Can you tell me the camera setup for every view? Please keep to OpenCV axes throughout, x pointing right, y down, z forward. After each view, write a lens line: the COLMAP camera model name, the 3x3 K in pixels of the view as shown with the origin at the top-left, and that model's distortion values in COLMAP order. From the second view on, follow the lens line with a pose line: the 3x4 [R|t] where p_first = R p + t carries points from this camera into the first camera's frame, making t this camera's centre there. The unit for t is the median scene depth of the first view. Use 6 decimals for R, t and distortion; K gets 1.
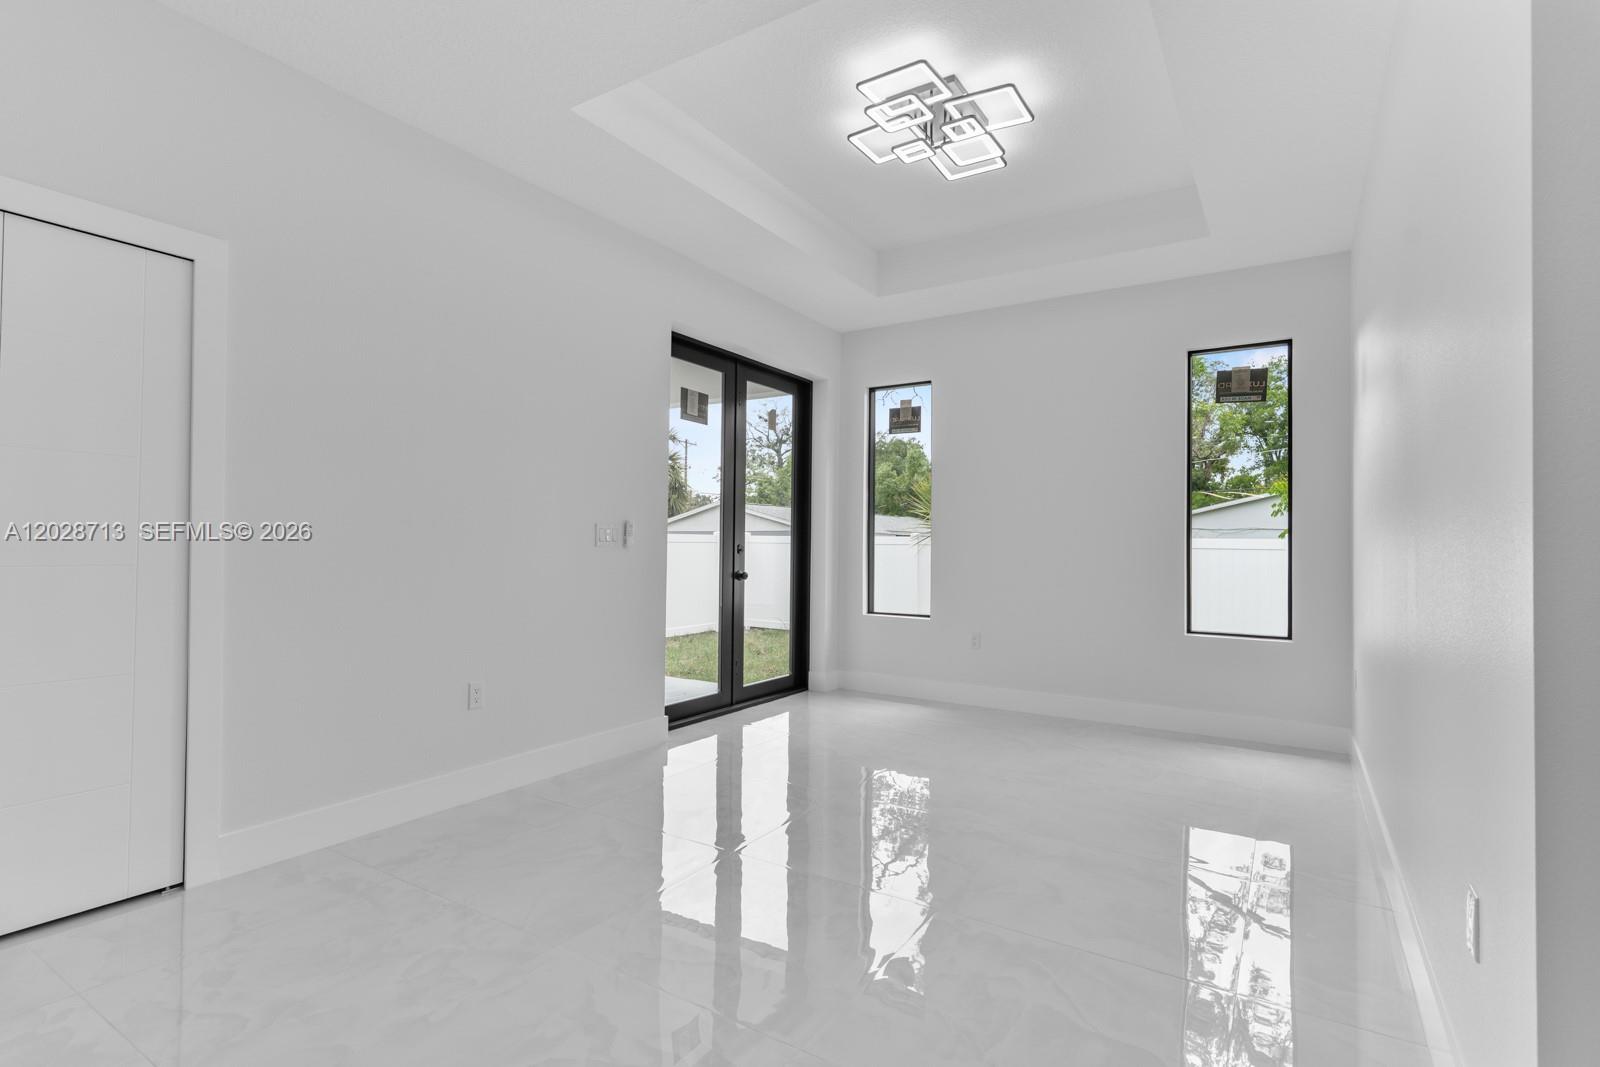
lens RADIAL K [[775.7, 0, 800.0], [0, 775.7, 533.5], [0, 0, 1]] dist [0.004488, 0.001394]
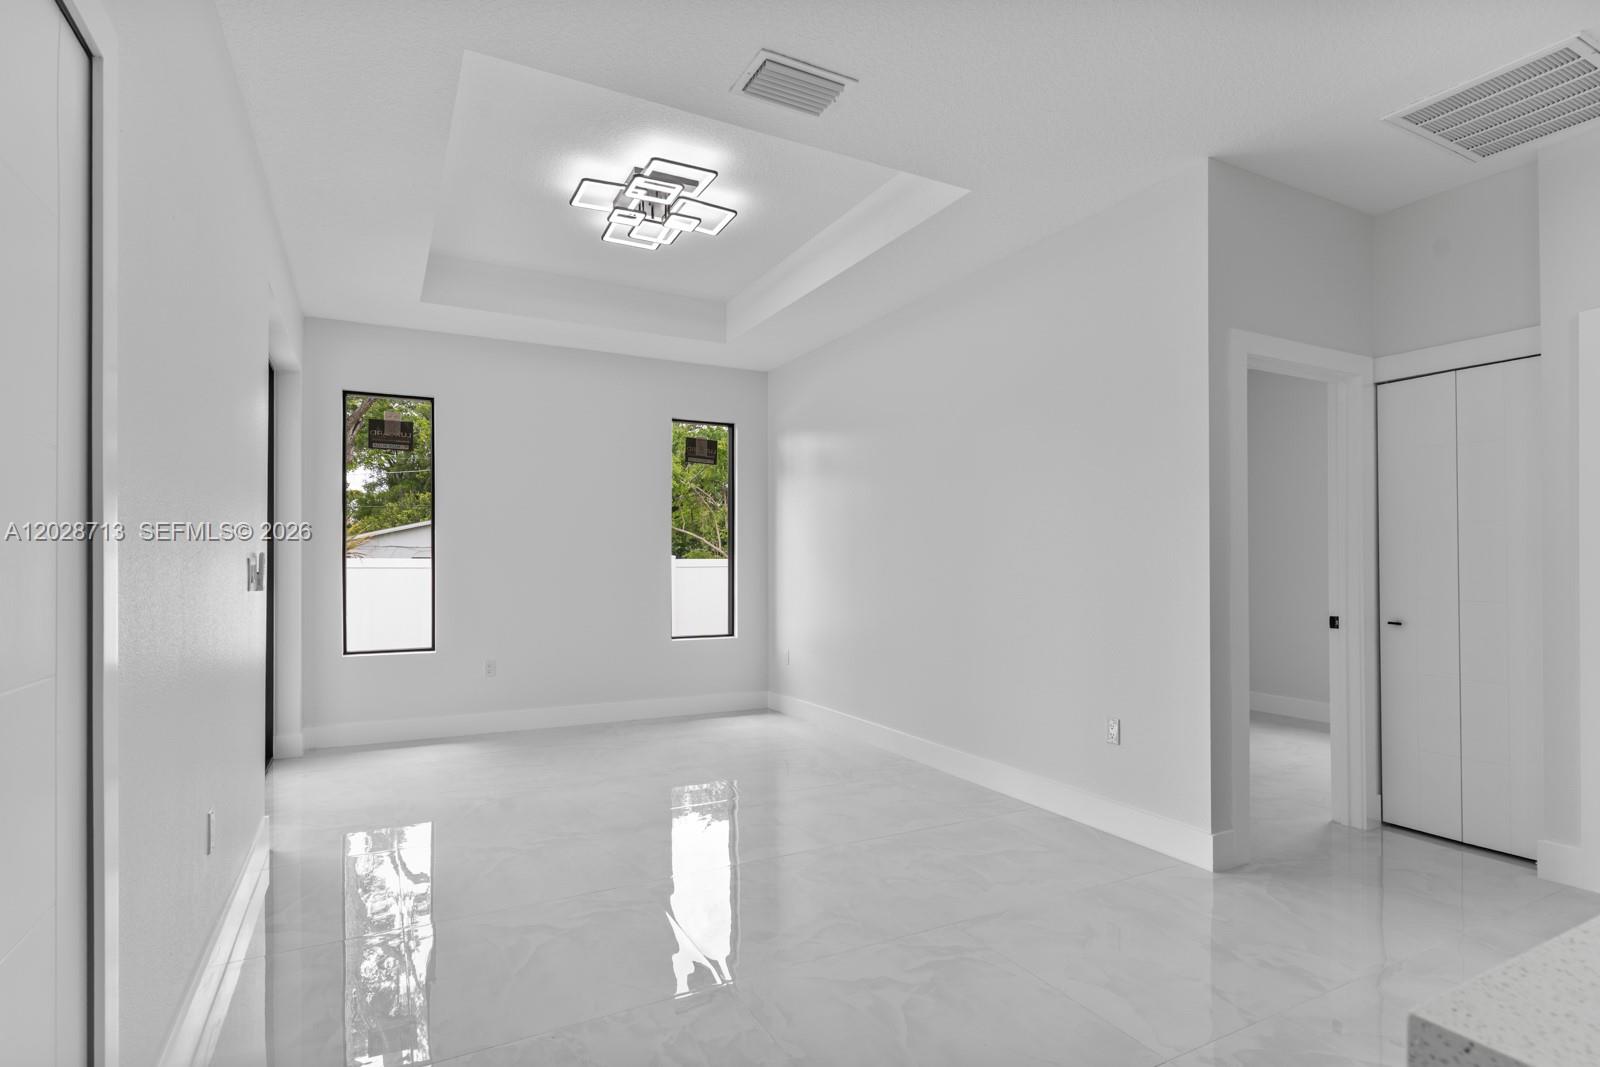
lens RADIAL K [[798.3, 0, 791.1], [0, 798.3, 556.6], [0, 0, 1]] dist [-0.001688, -0.000134]
pose [[0.508581, -0.000627, 0.861014, -0.433945], [-0.007217, 0.999962, 0.004991, -0.013032], [-0.860984, -0.008752, 0.508557, 0.135373]]
